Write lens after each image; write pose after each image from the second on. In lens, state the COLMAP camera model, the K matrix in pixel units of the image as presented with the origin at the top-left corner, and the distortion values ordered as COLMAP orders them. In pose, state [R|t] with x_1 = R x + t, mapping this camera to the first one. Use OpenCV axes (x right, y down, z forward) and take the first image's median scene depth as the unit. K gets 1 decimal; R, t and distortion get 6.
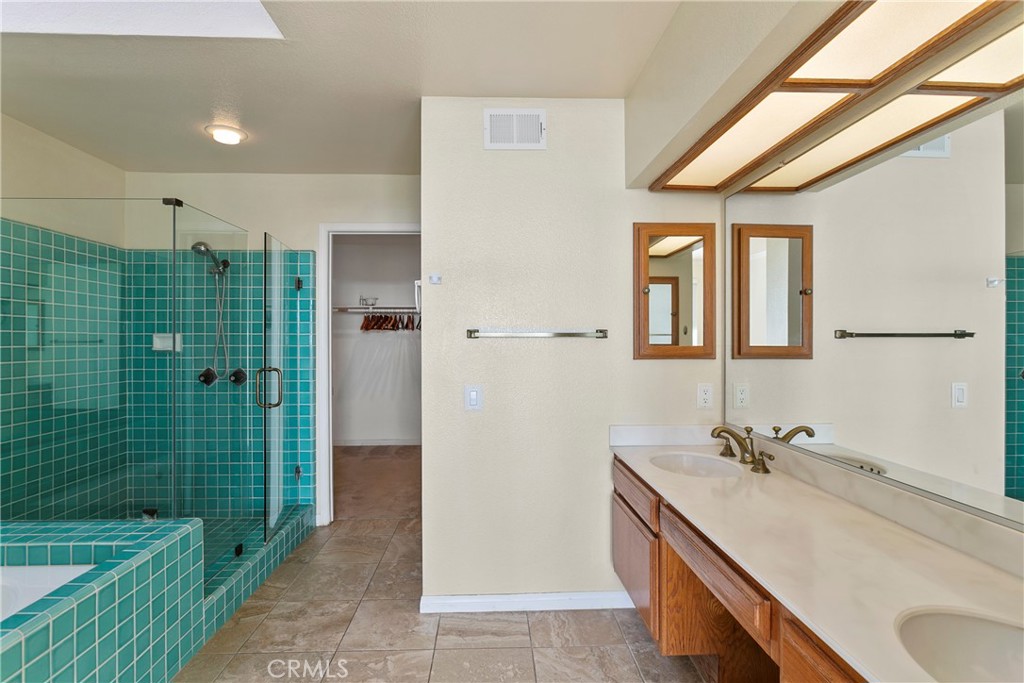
lens RADIAL K [[503.0, 0, 504.8], [0, 503.0, 335.6], [0, 0, 1]] dist [-0.014693, 0.007248]
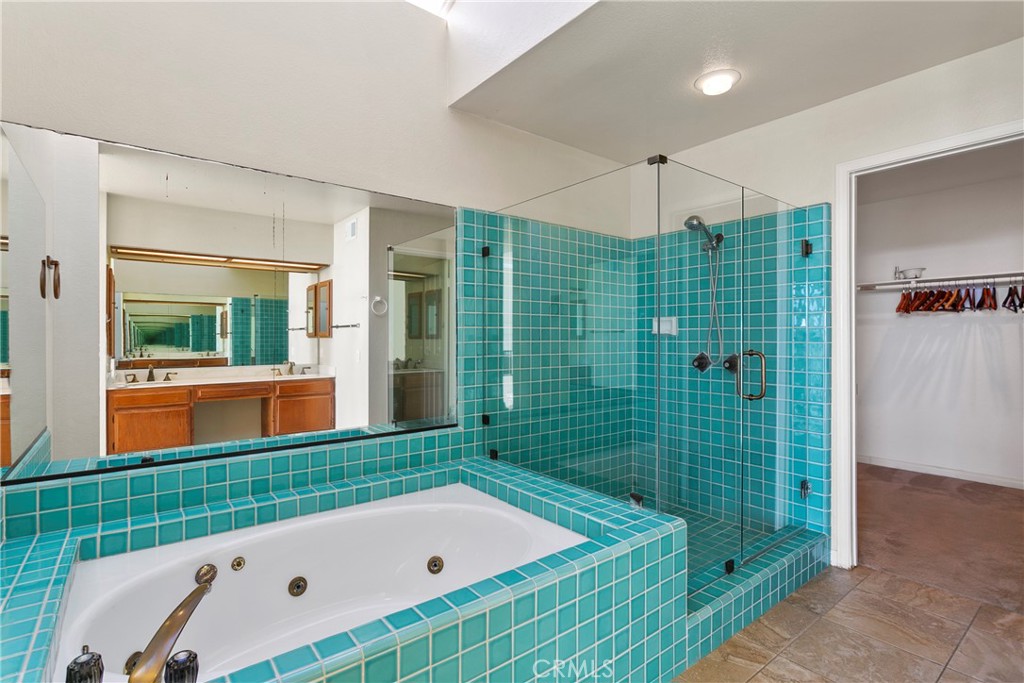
lens RADIAL K [[503.0, 0, 504.8], [0, 503.0, 335.6], [0, 0, 1]] dist [-0.014693, 0.007248]
pose [[0.598476, 0.002795, -0.801136, -0.081710], [0.002346, 0.999984, 0.005241, 0.034089], [0.801138, -0.005016, 0.598459, 0.187722]]
